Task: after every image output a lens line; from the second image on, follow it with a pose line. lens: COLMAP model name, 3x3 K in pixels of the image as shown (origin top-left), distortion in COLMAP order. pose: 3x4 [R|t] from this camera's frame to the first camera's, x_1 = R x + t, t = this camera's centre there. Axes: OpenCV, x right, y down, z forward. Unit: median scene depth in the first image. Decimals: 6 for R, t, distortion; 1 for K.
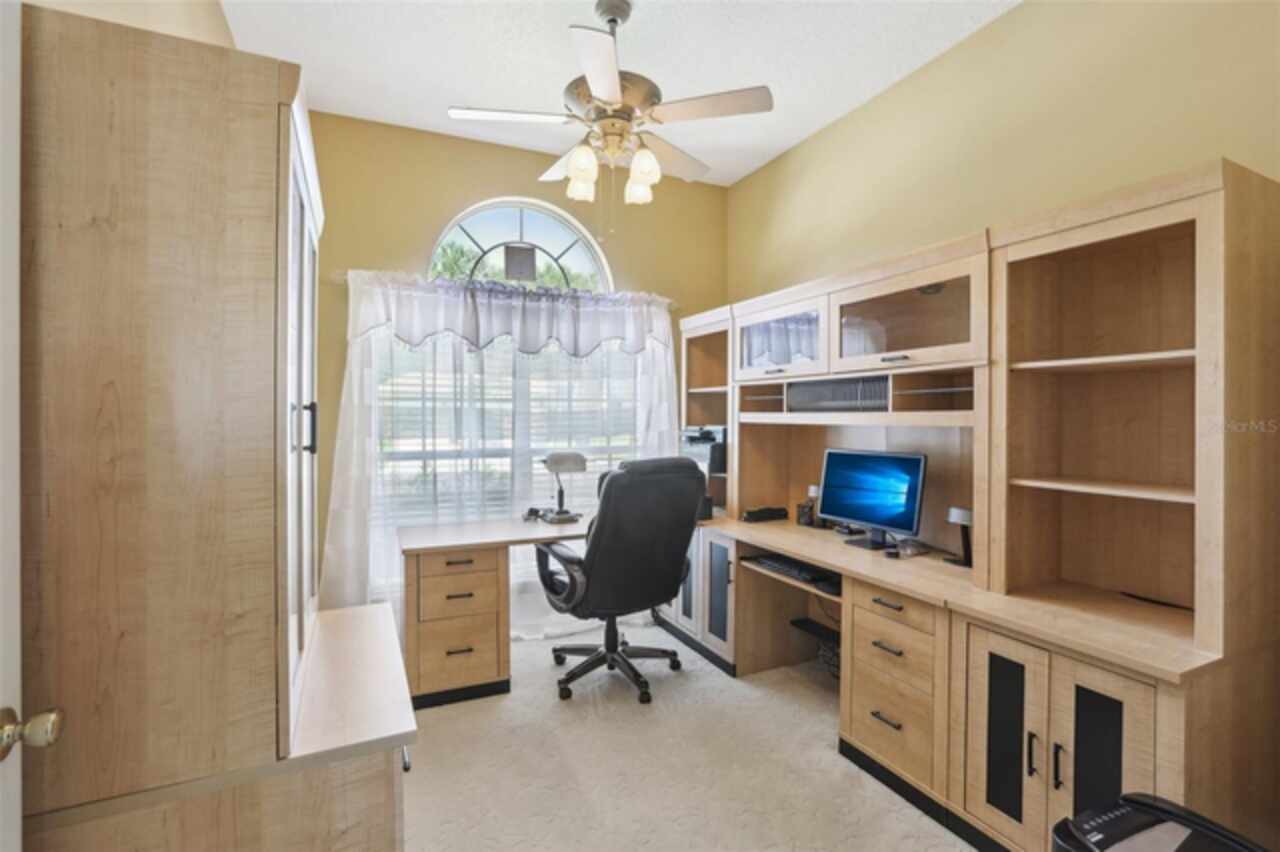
lens RADIAL K [[592.1, 0, 644.0], [0, 592.1, 418.4], [0, 0, 1]] dist [-0.052890, 0.020059]
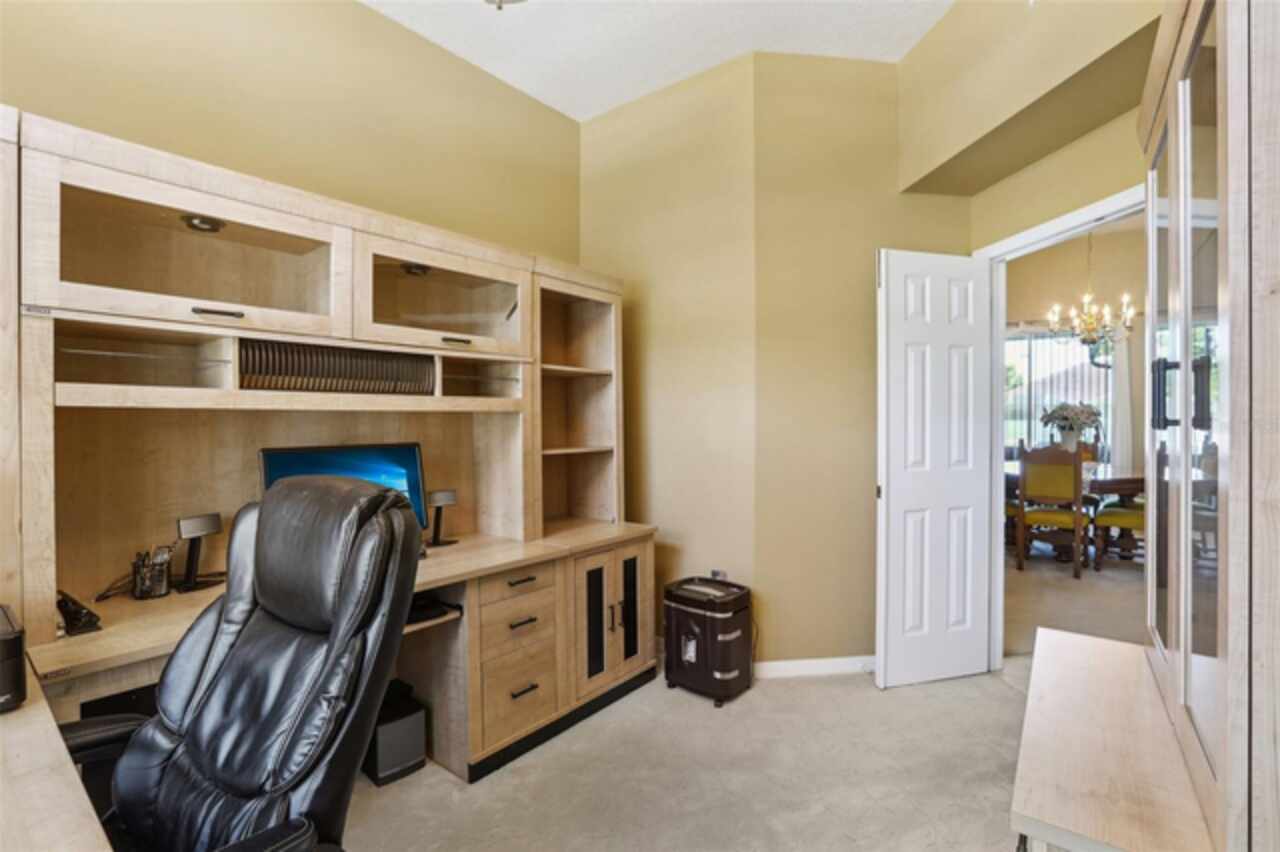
lens RADIAL K [[605.1, 0, 644.2], [0, 605.1, 419.6], [0, 0, 1]] dist [-0.057800, 0.023224]
pose [[-0.481703, -0.007655, 0.876301, -0.613843], [-0.002250, 0.999969, 0.007498, 0.018930], [-0.876332, 0.001641, -0.481706, 1.299586]]
